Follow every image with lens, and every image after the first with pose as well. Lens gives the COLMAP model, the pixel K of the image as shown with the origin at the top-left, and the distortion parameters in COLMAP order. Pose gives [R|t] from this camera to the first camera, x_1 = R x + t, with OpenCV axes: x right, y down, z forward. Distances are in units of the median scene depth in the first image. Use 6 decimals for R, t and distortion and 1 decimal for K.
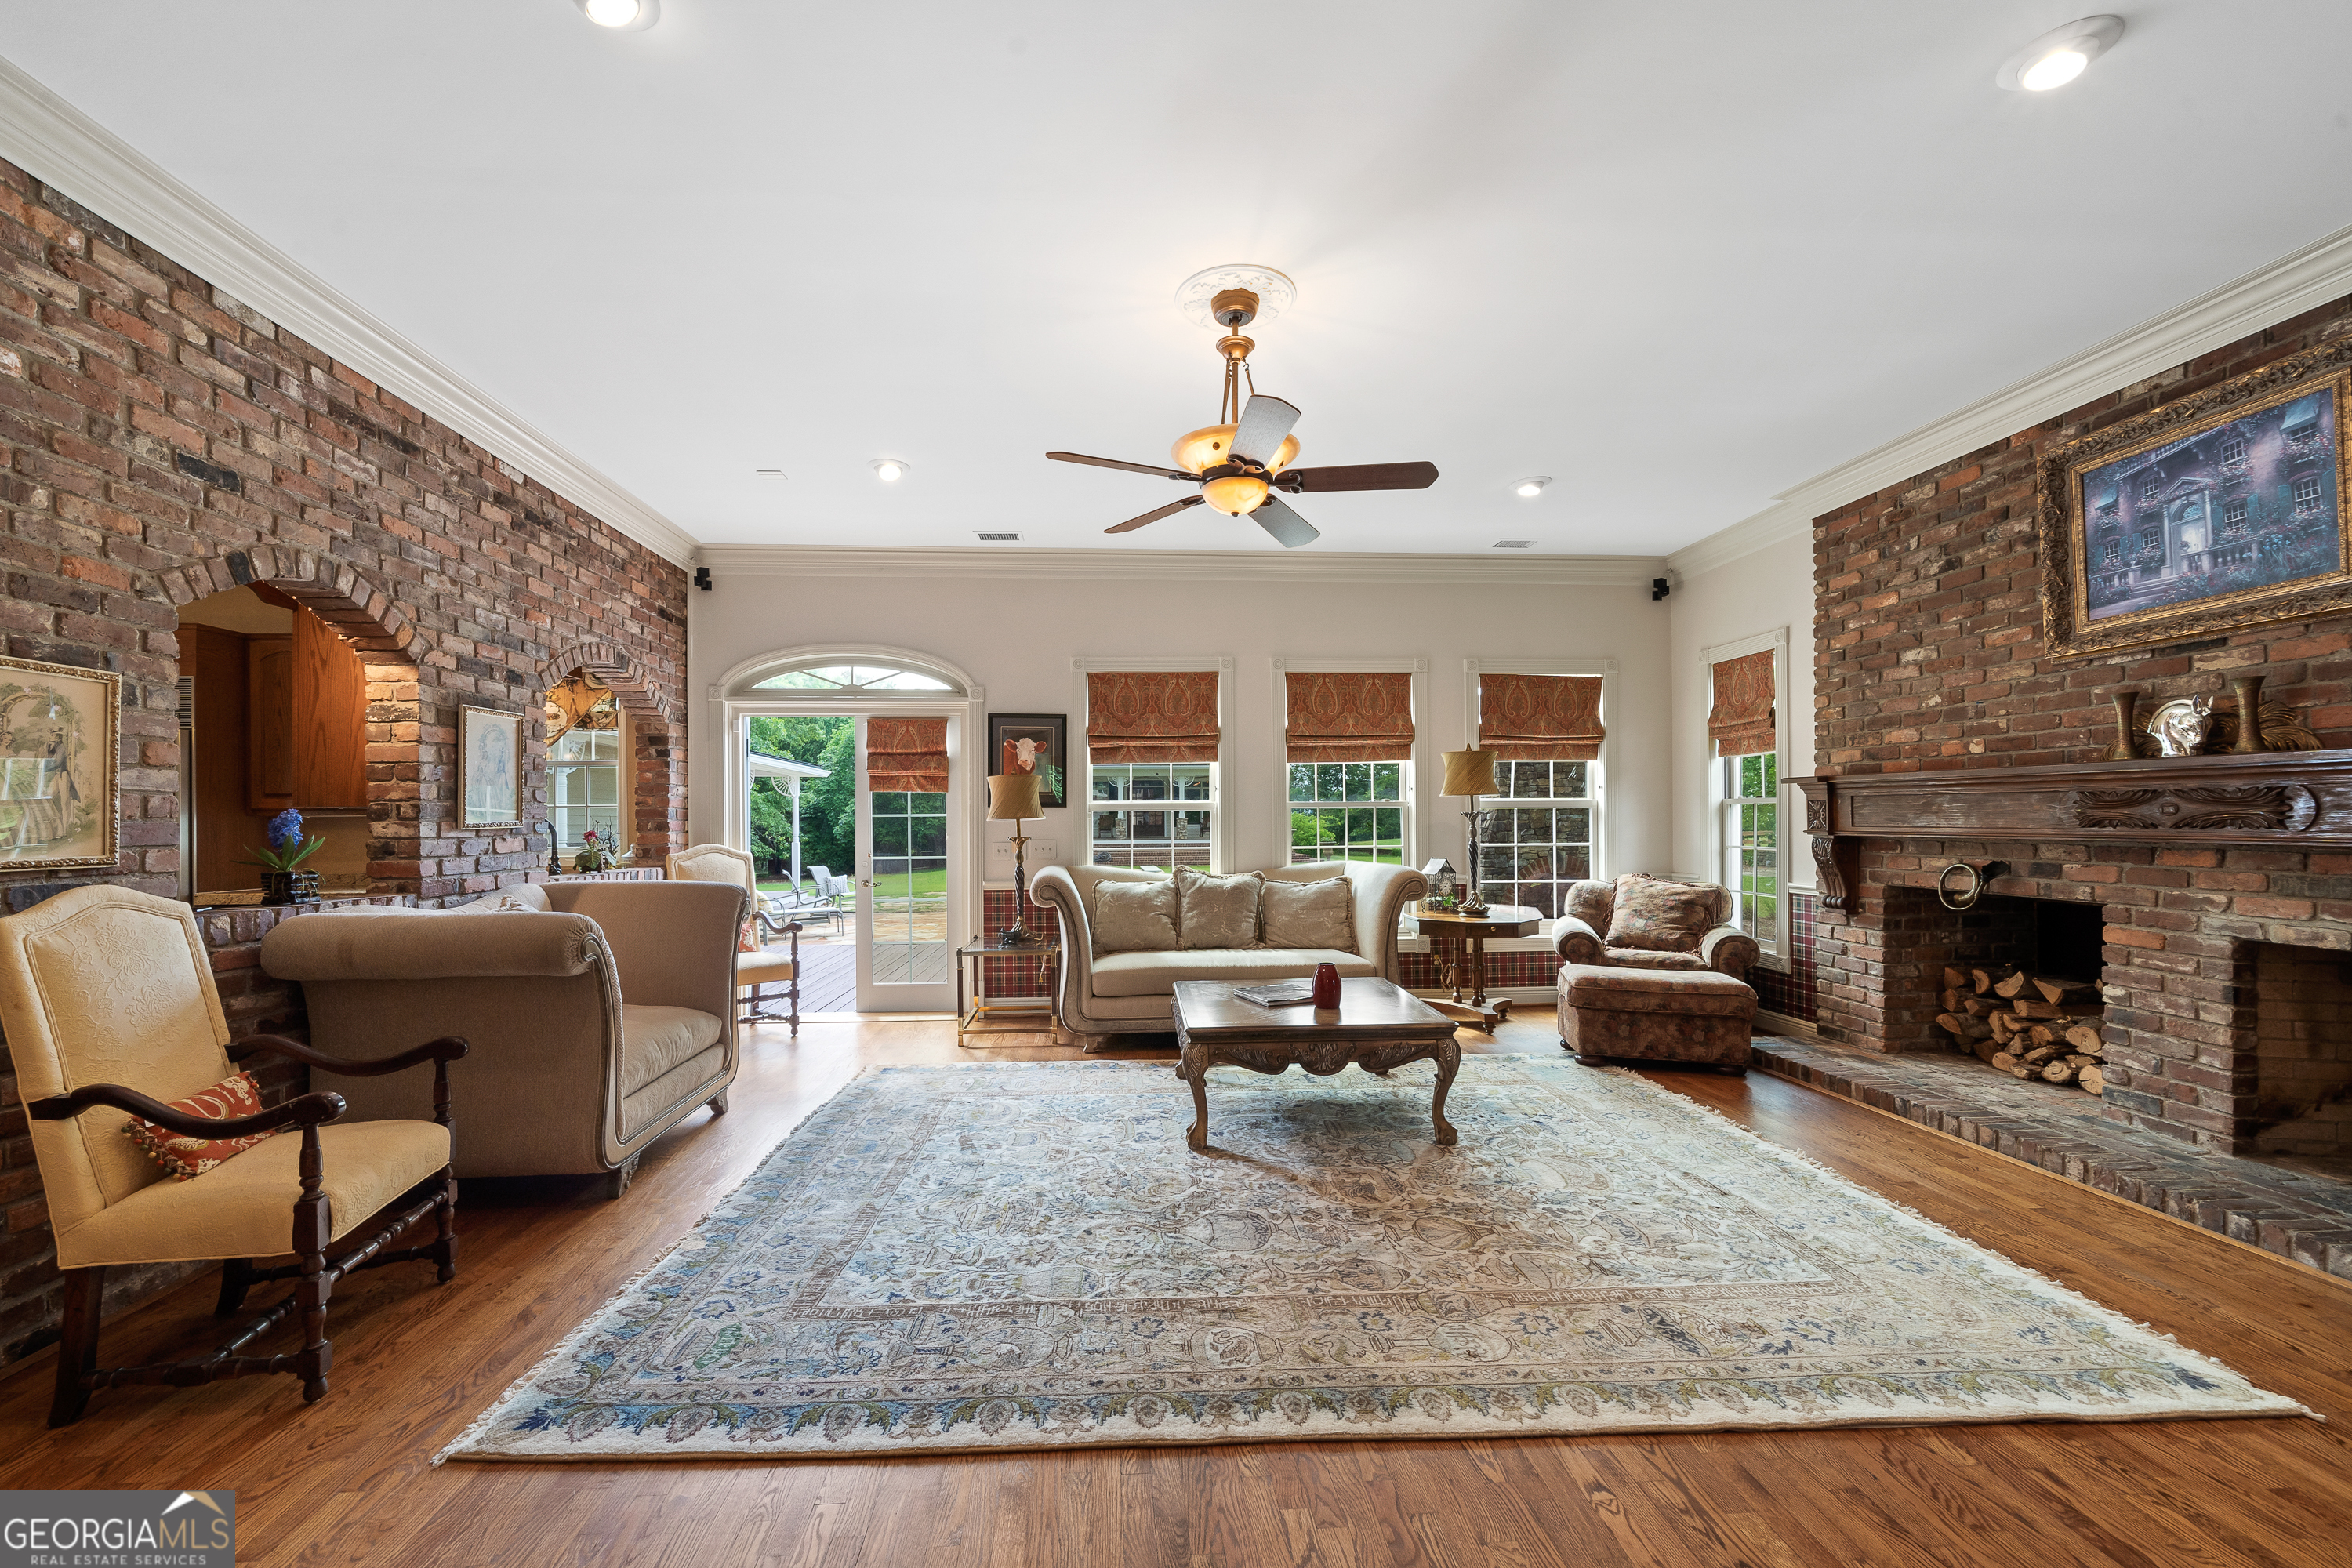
lens RADIAL K [[894.1, 0, 1147.8], [0, 894.1, 810.6], [0, 0, 1]] dist [-0.004114, 0.000000]
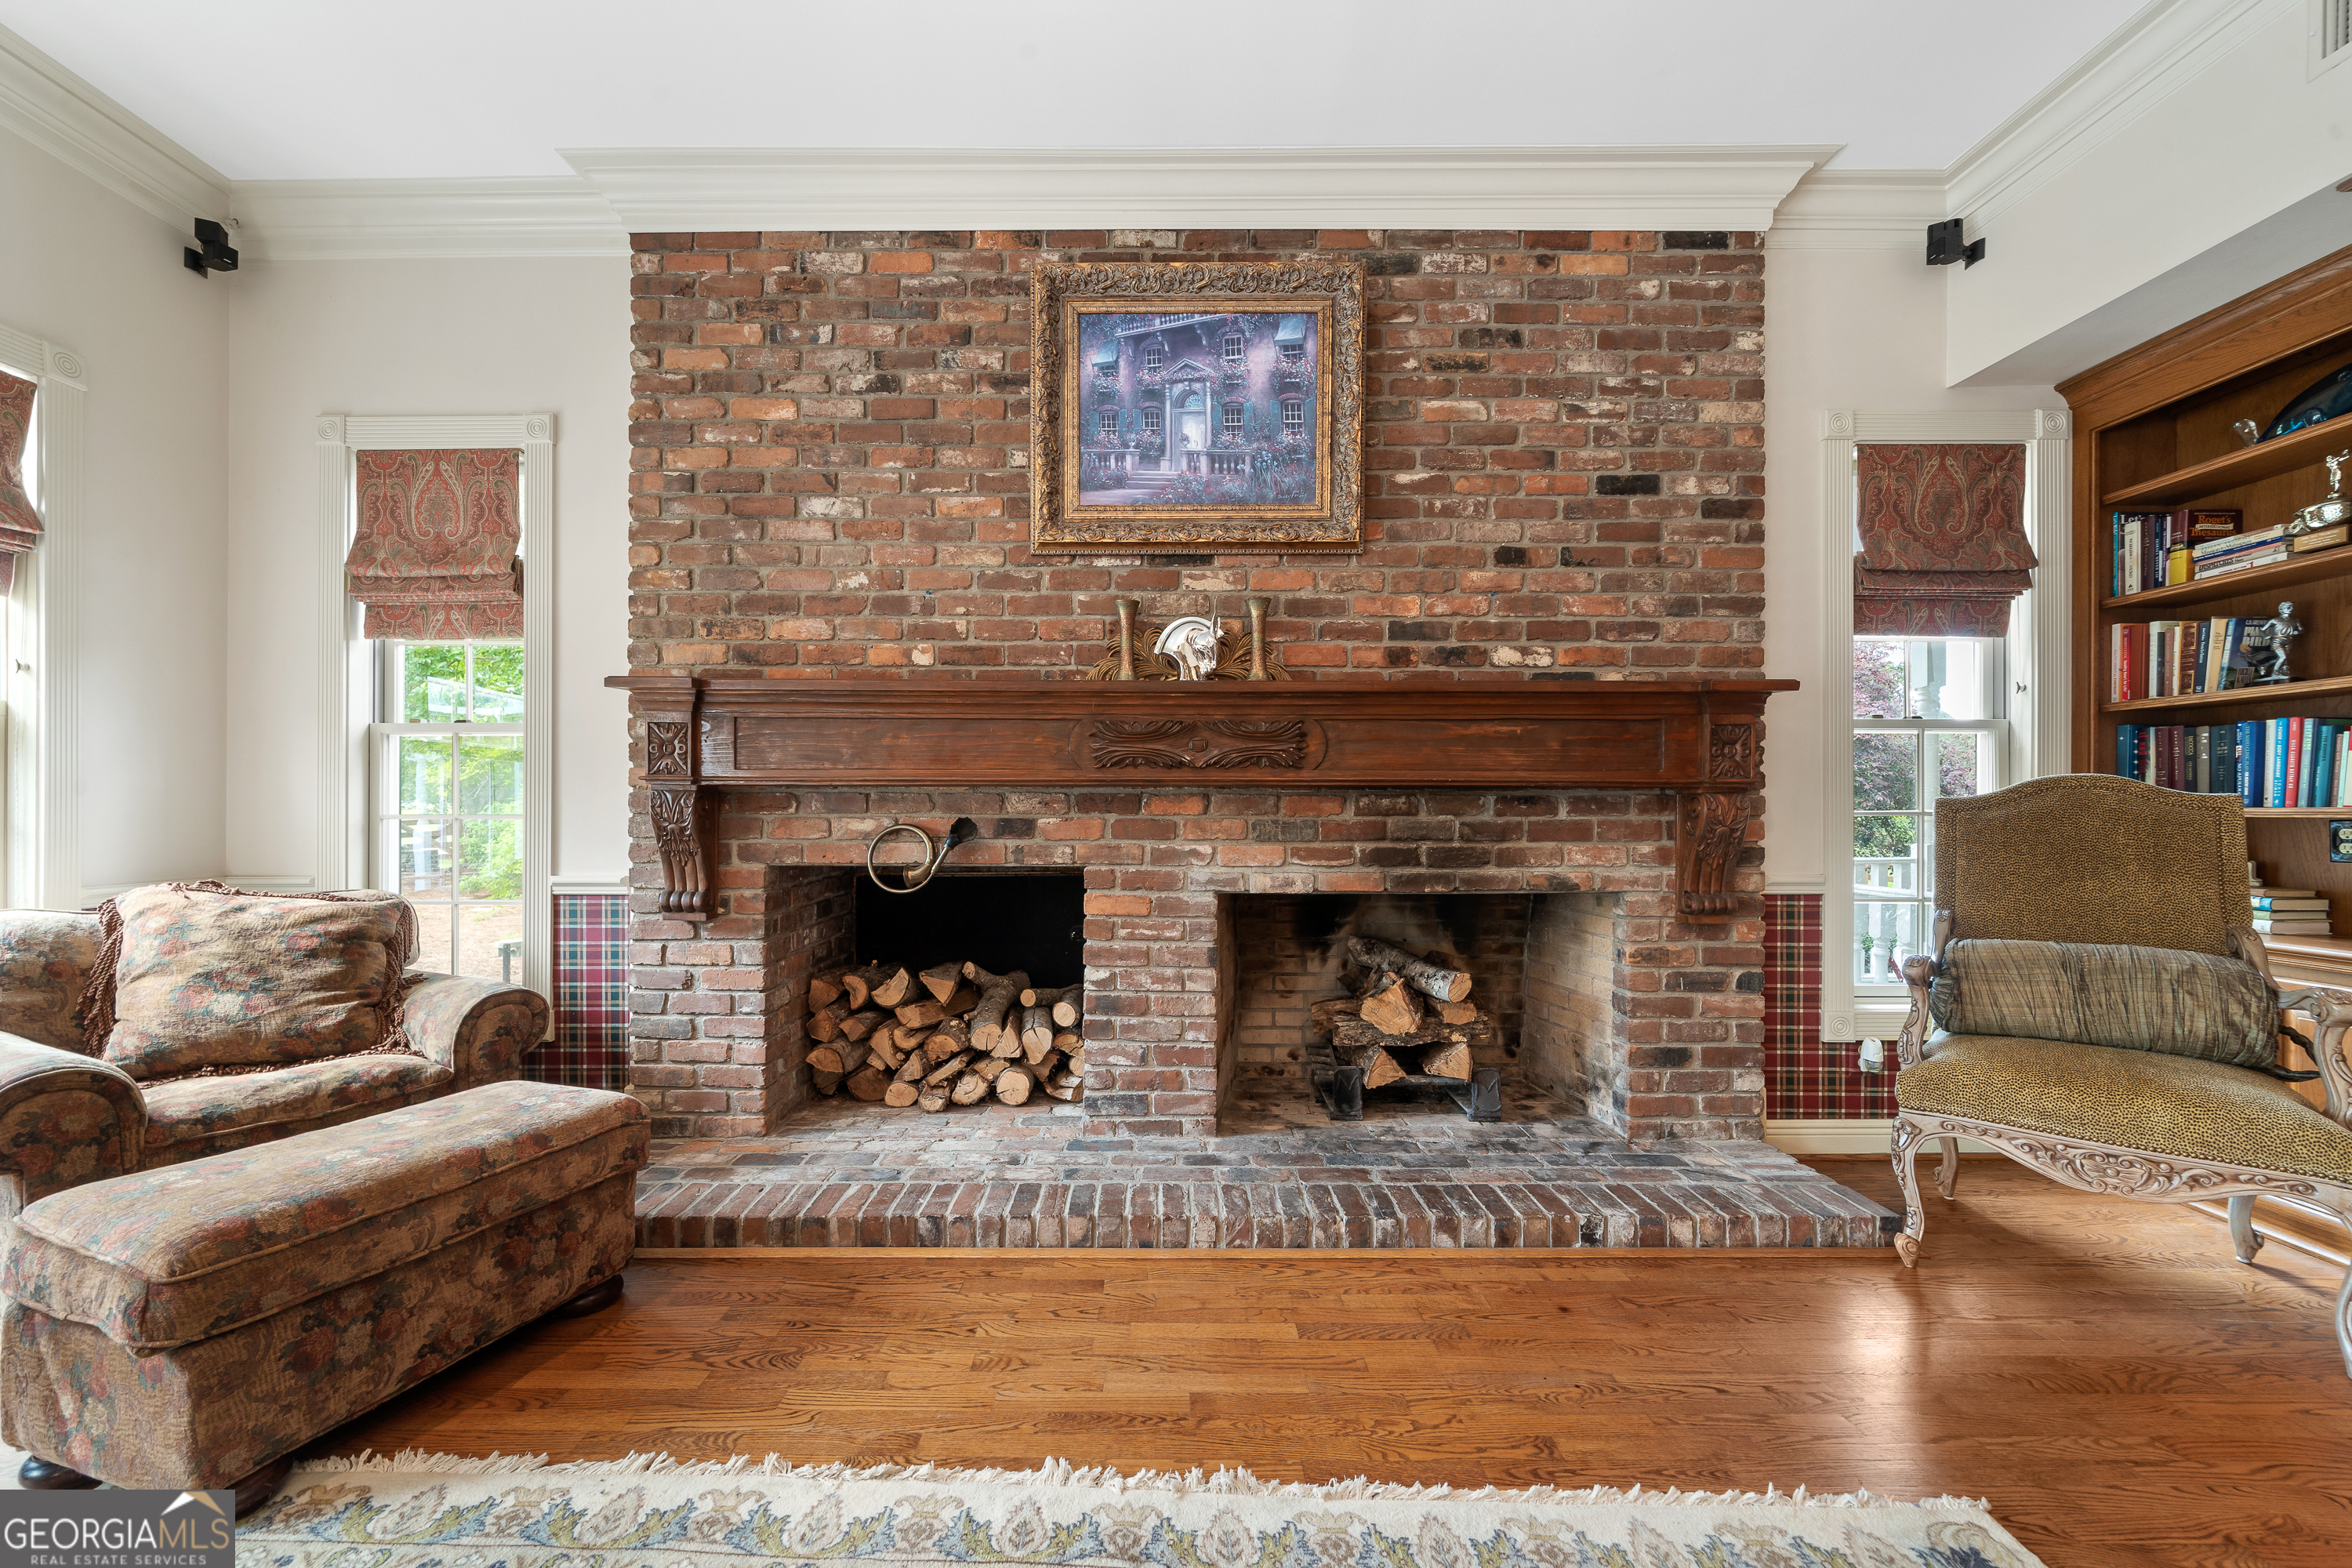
lens RADIAL K [[894.1, 0, 1147.8], [0, 894.1, 810.6], [0, 0, 1]] dist [-0.004114, 0.000000]
pose [[0.059936, 0.005081, 0.998189, 0.248280], [-0.010781, 0.999932, -0.004443, 0.051070], [-0.998144, -0.010495, 0.059986, 0.789695]]
